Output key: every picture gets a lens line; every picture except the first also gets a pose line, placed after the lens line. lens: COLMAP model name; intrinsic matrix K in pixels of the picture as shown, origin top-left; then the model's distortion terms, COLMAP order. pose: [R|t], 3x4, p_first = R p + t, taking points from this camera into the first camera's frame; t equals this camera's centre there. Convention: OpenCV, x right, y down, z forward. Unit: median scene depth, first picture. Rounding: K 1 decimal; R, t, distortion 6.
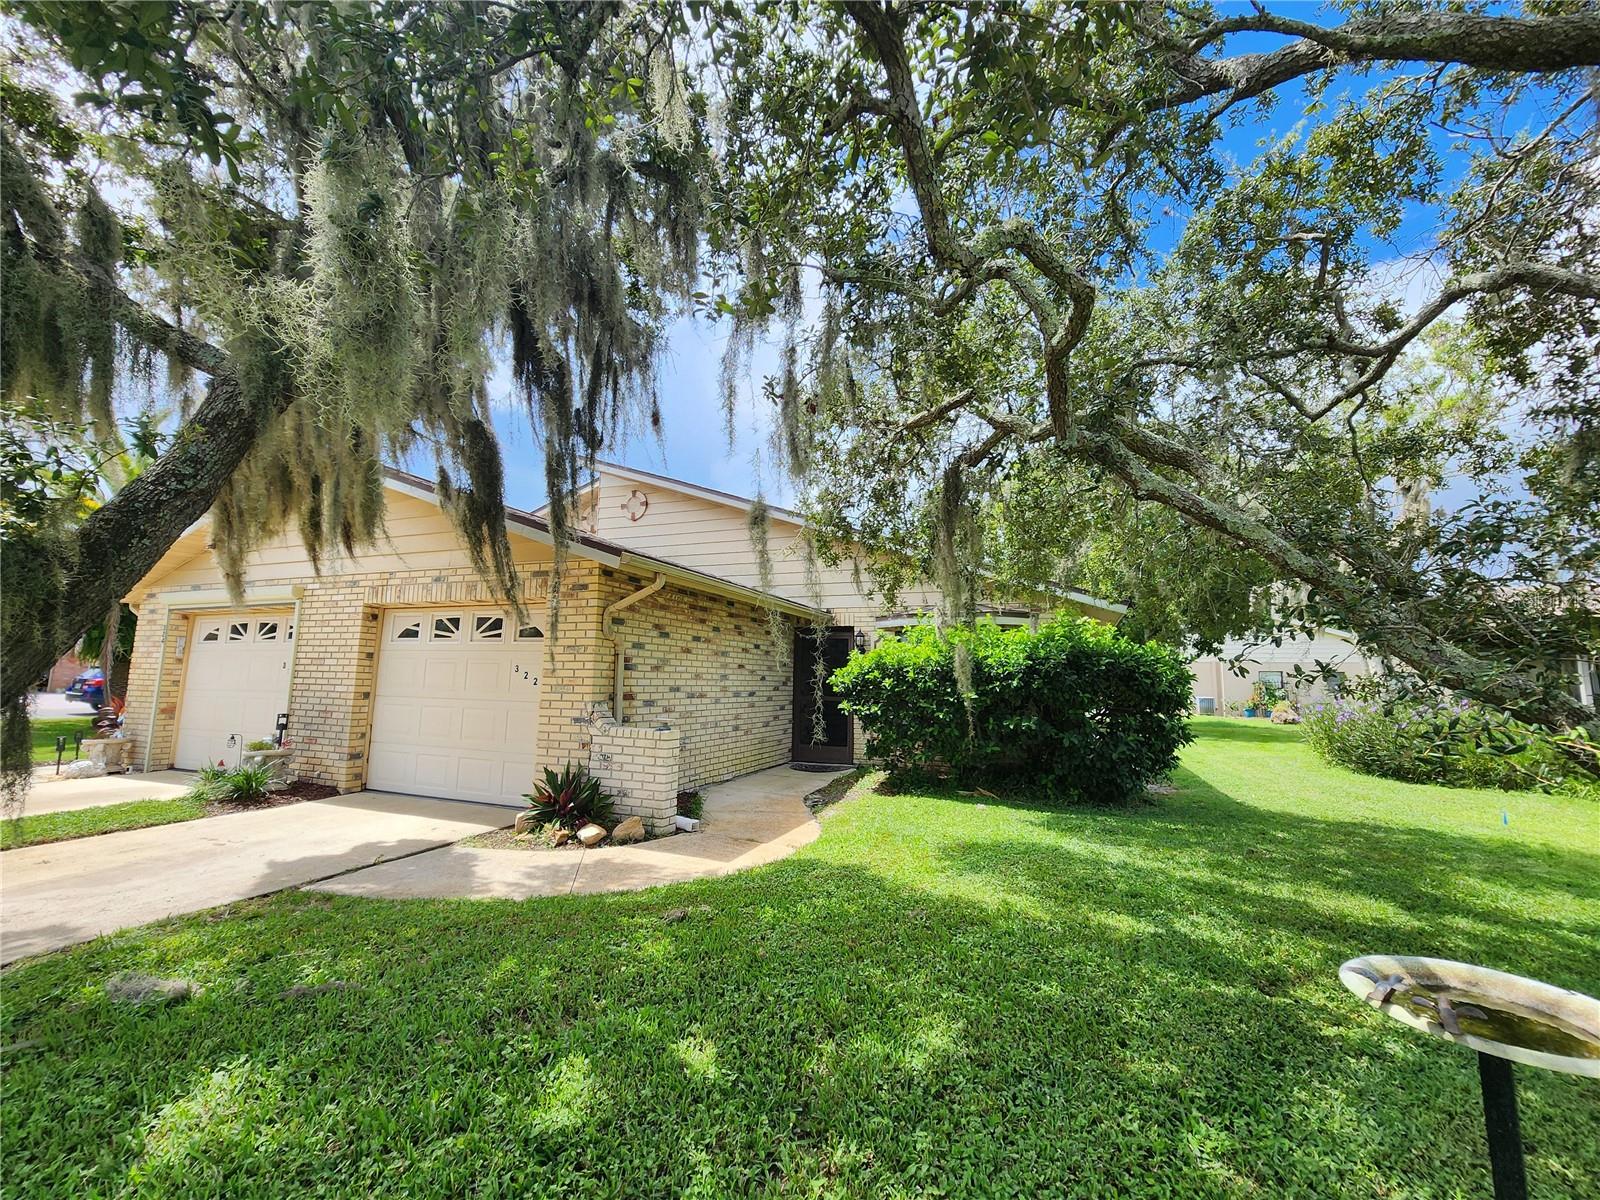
lens RADIAL K [[653.7, 0, 801.5], [0, 653.7, 598.2], [0, 0, 1]] dist [-0.000973, -0.000470]
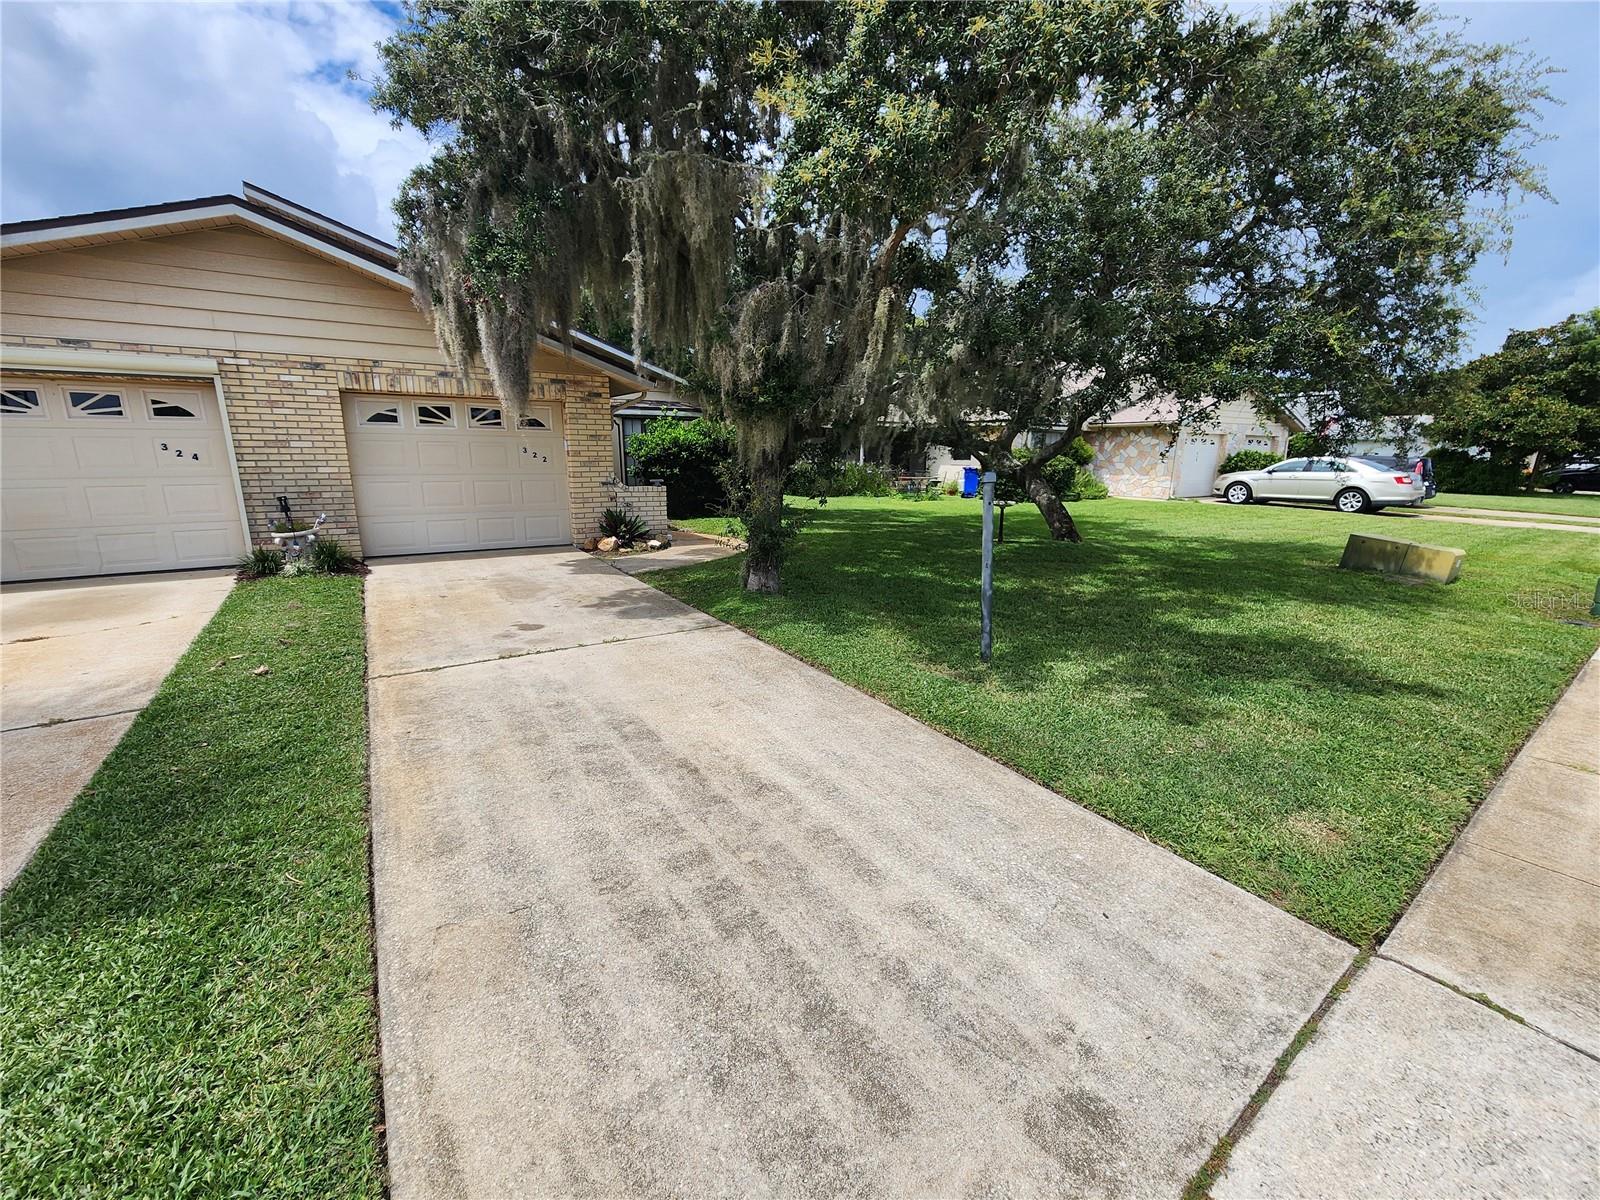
lens RADIAL K [[653.7, 0, 801.8], [0, 653.7, 599.5], [0, 0, 1]] dist [-0.000973, -0.000470]
pose [[0.574586, -0.195192, 0.794827, -1.158121], [-0.105006, 0.945537, 0.308112, -0.072702], [-0.811680, -0.260499, 0.522796, -0.244070]]
